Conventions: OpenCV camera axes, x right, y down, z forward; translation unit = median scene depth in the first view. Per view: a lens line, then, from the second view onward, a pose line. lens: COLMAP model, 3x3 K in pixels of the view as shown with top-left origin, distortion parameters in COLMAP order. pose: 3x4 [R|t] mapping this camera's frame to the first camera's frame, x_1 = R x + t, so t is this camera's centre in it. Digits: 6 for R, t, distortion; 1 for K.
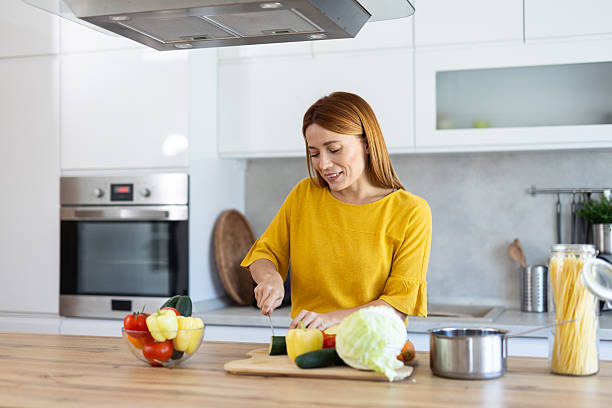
lens RADIAL K [[881.4, 0, 310.5], [0, 881.4, 202.7], [0, 0, 1]] dist [0.048272, -0.027489]
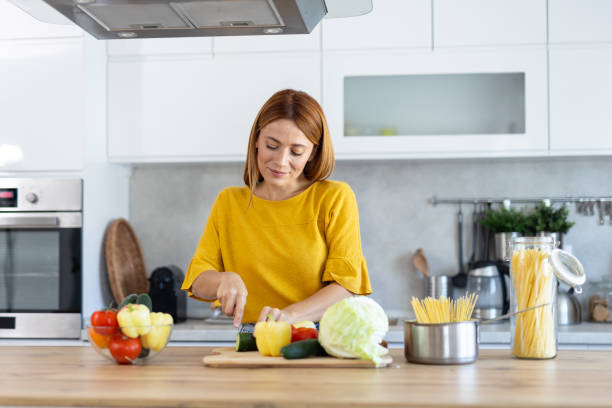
lens RADIAL K [[990.4, 0, 307.3], [0, 990.4, 238.9], [0, 0, 1]] dist [0.012756, -0.046086]
pose [[0.977937, 0.001851, 0.208890, -0.125096], [-0.002734, 0.999988, 0.003940, 0.026444], [-0.208880, -0.004424, 0.977931, -0.059822]]
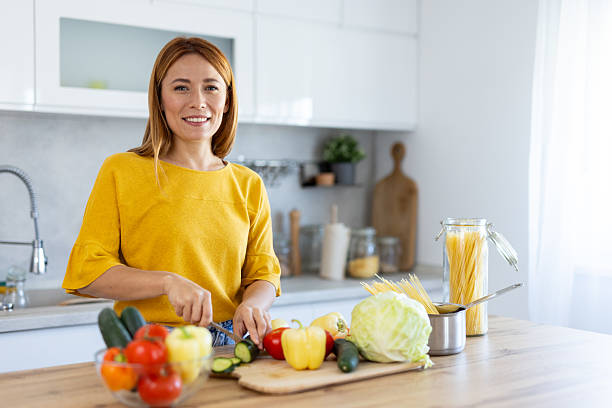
lens RADIAL K [[881.4, 0, 310.5], [0, 881.4, 202.7], [0, 0, 1]] dist [0.048272, -0.027489]
pose [[0.588424, -0.007810, 0.808515, -0.403019], [-0.022097, 0.999425, 0.025736, 0.001900], [-0.808250, -0.033010, 0.587913, 0.300833]]
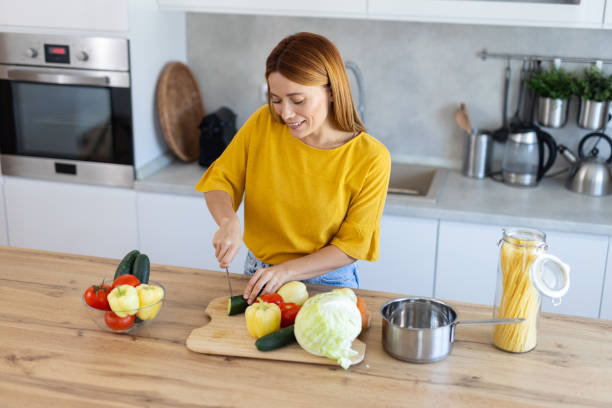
lens RADIAL K [[887.1, 0, 306.0], [0, 887.1, 204.0], [0, 0, 1]] dist [0.026185, -0.009327]
pose [[0.997271, -0.005325, 0.073634, -0.019345], [-0.019375, 0.943556, 0.330646, -0.185534], [-0.071238, -0.331170, 0.940878, 0.032351]]
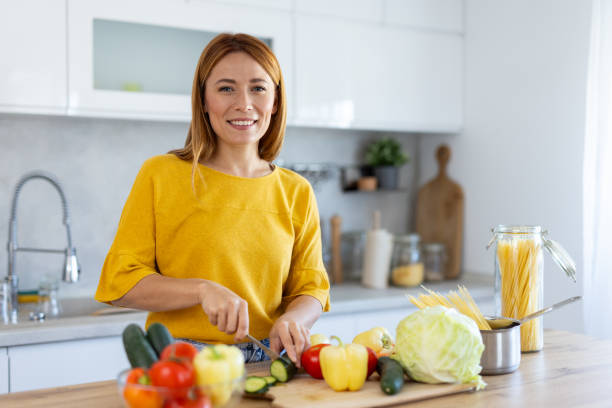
lens RADIAL K [[881.4, 0, 310.5], [0, 881.4, 202.7], [0, 0, 1]] dist [0.048272, -0.027489]
pose [[0.626451, -0.005961, 0.779438, -0.372617], [-0.018249, 0.999584, 0.022312, 0.001062], [-0.779247, -0.028202, 0.626082, 0.321942]]
